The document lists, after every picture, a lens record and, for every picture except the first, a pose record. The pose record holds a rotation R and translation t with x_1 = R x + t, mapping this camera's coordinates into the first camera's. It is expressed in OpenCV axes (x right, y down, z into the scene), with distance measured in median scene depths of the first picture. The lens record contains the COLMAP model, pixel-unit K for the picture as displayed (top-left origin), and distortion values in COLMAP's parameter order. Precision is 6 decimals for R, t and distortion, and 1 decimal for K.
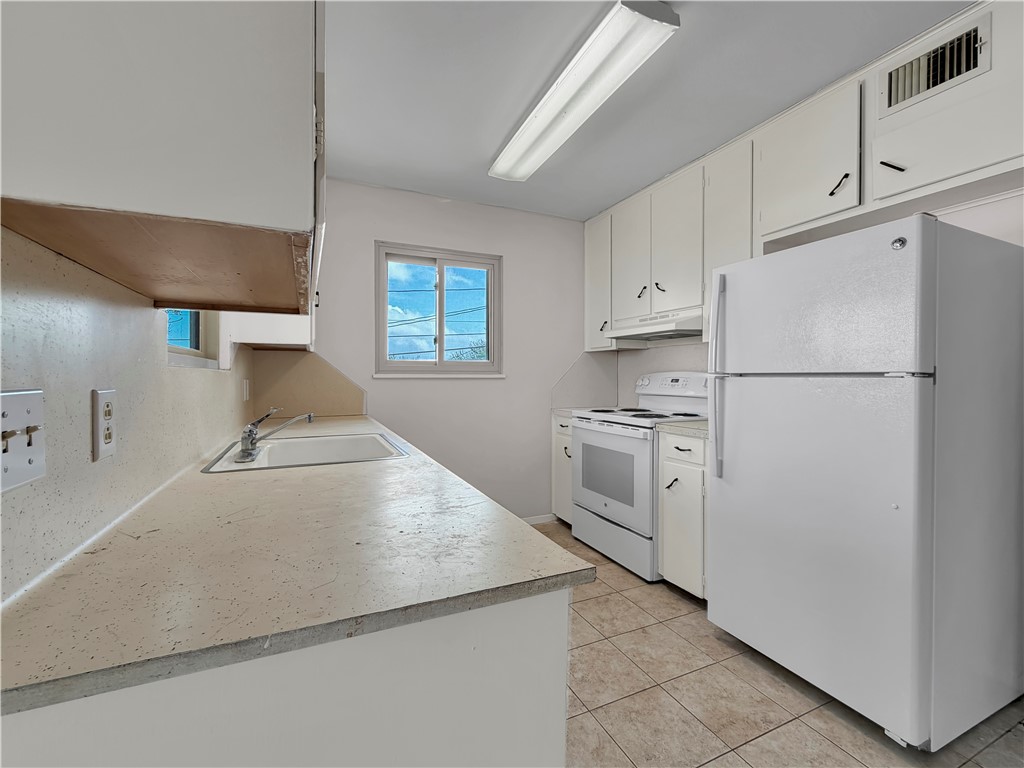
lens RADIAL K [[424.5, 0, 507.5], [0, 424.5, 378.6], [0, 0, 1]] dist [-0.000532, -0.000054]
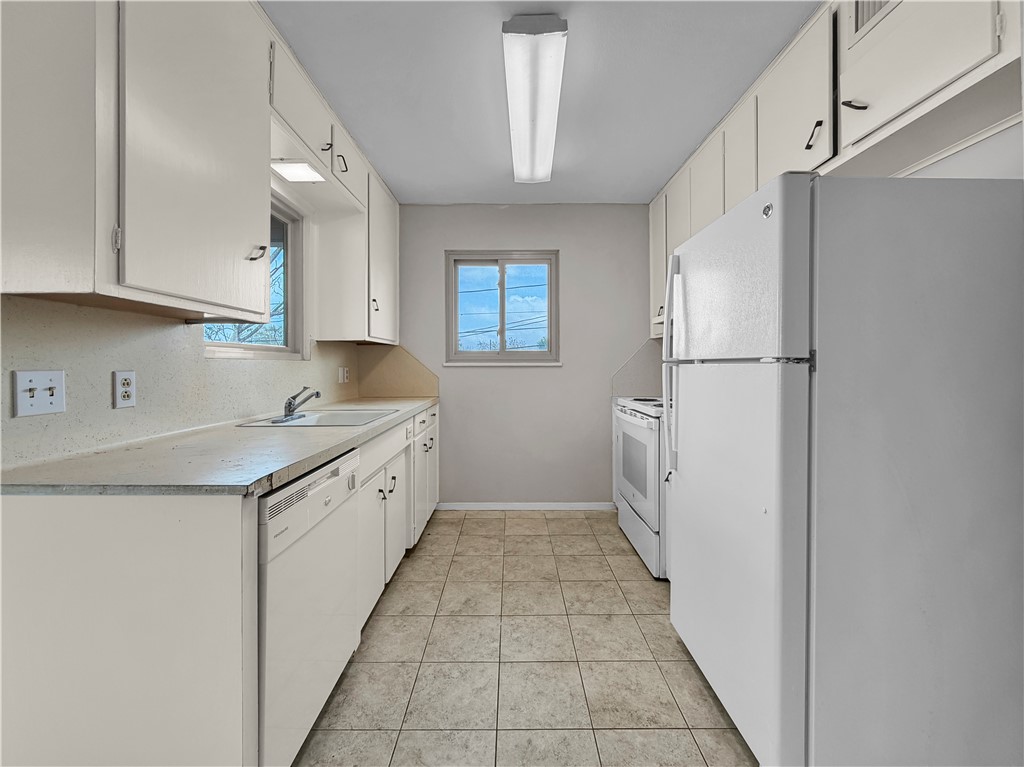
lens RADIAL K [[424.5, 0, 515.4], [0, 424.5, 365.5], [0, 0, 1]] dist [-0.000532, -0.000054]
pose [[0.914889, -0.002739, -0.403696, 0.525958], [0.000856, 0.999988, -0.004845, 0.003641], [0.403705, 0.004087, 0.914880, -0.008907]]
